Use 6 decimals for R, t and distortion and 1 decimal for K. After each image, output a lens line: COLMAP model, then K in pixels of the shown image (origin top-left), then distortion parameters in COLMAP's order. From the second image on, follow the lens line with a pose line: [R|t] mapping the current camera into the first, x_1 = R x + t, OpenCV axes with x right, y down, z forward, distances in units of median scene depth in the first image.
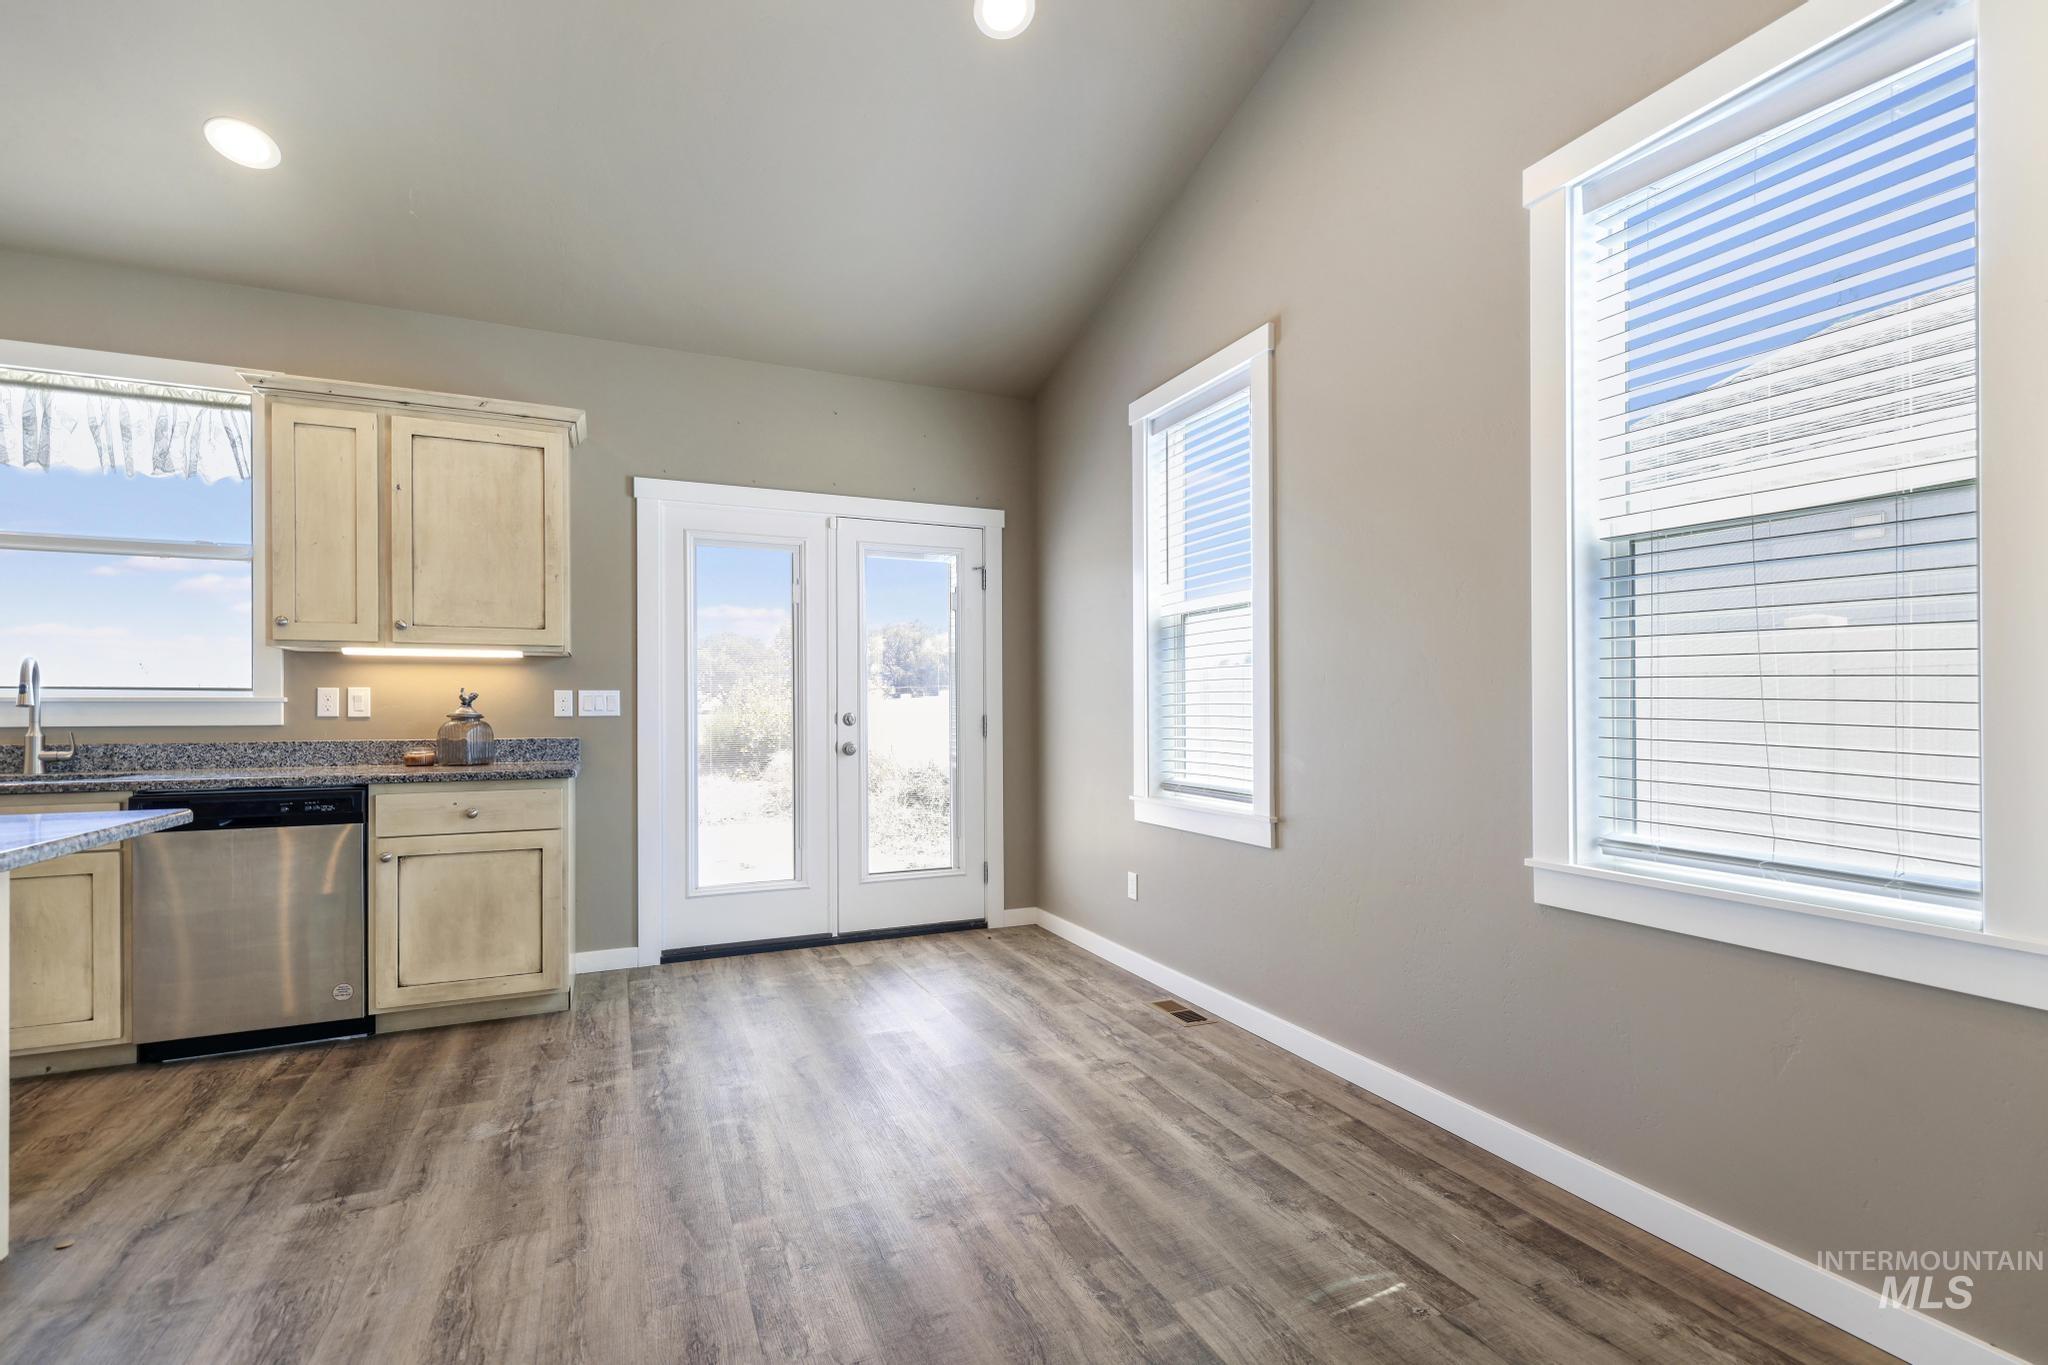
lens RADIAL K [[885.1, 0, 1006.1], [0, 885.1, 710.5], [0, 0, 1]] dist [0.002571, 0.000257]
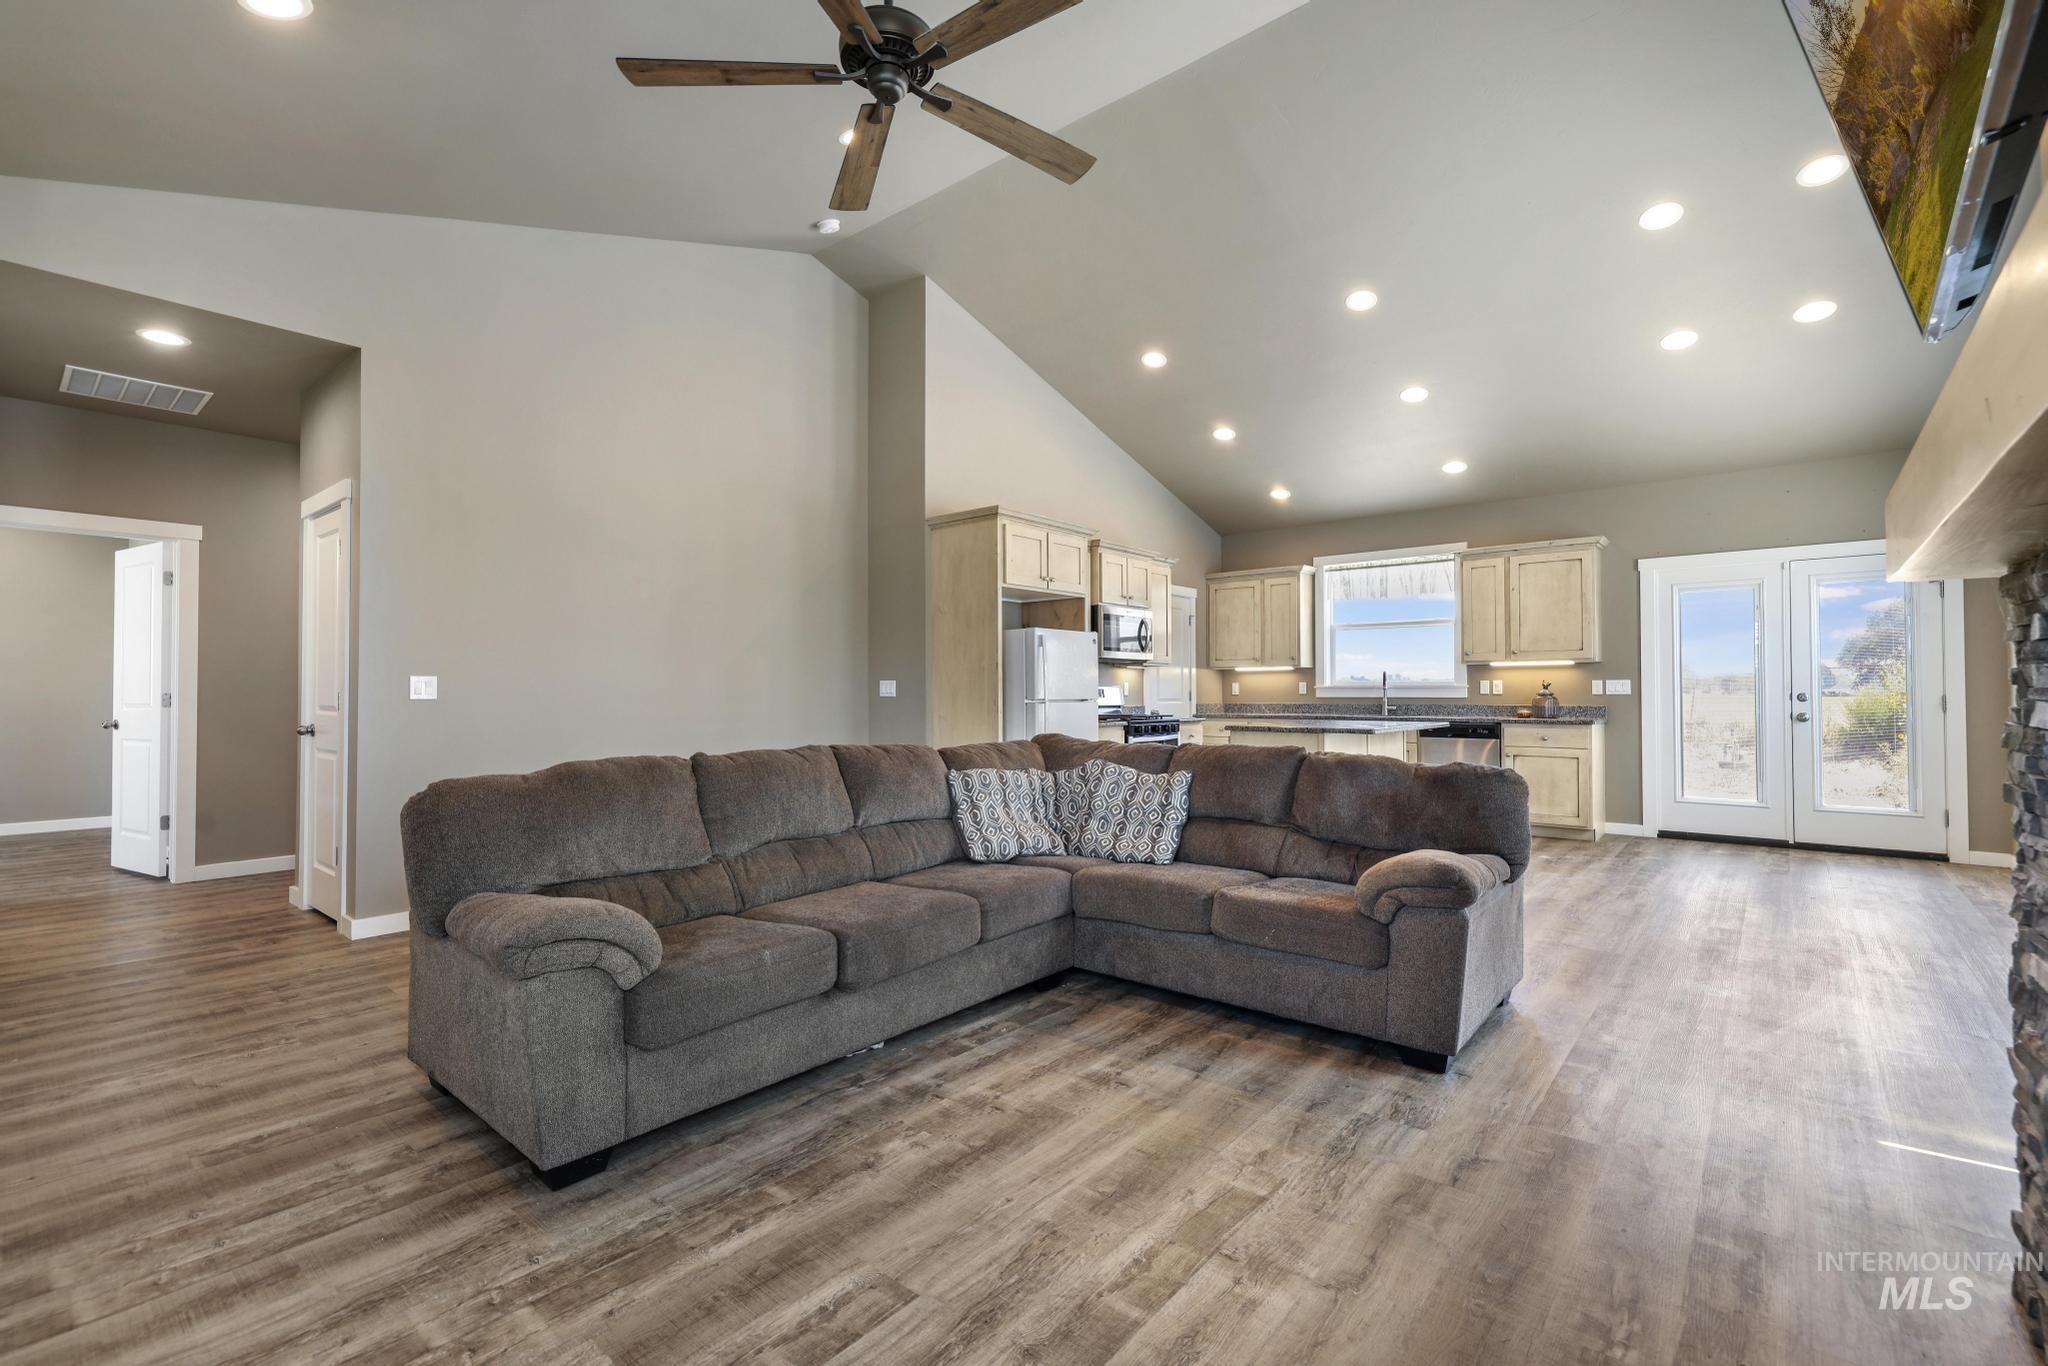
lens RADIAL K [[885.1, 0, 1022.8], [0, 885.1, 677.5], [0, 0, 1]] dist [0.002571, 0.000257]
pose [[0.433059, -0.012664, -0.901276, 0.789625], [-0.001241, 0.999892, -0.014646, -0.000090], [0.901365, 0.007461, 0.432997, -1.079453]]
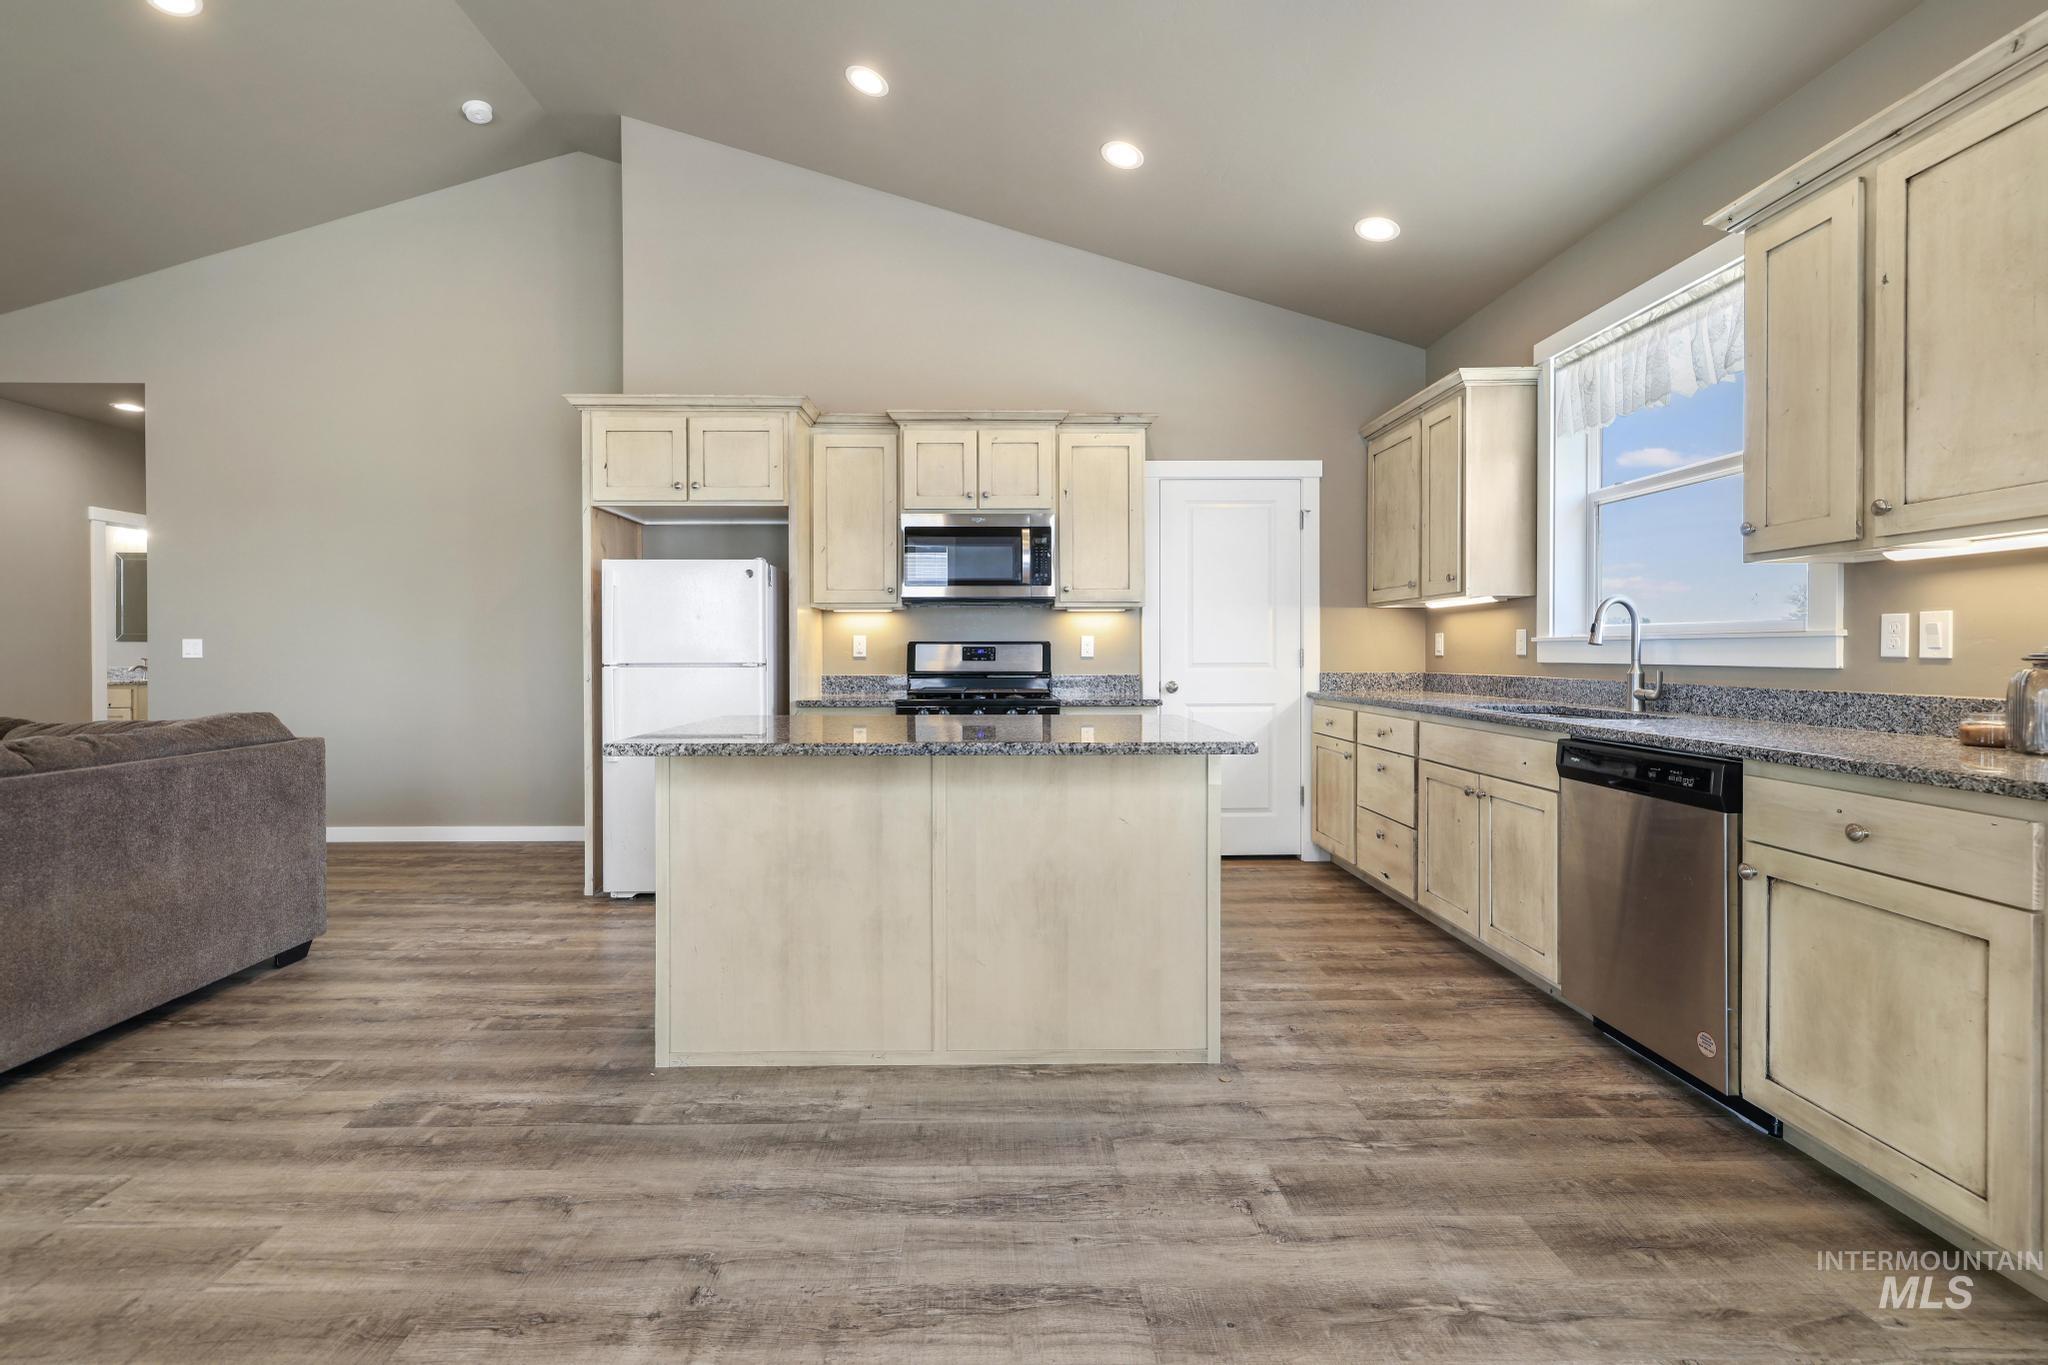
lens RADIAL K [[885.1, 0, 981.9], [0, 885.1, 660.1], [0, 0, 1]] dist [0.002571, 0.000257]
pose [[-0.395152, 0.012933, -0.918525, 0.122875], [0.001699, 0.999909, 0.013349, -0.001276], [0.918614, 0.003715, -0.395139, 0.696805]]
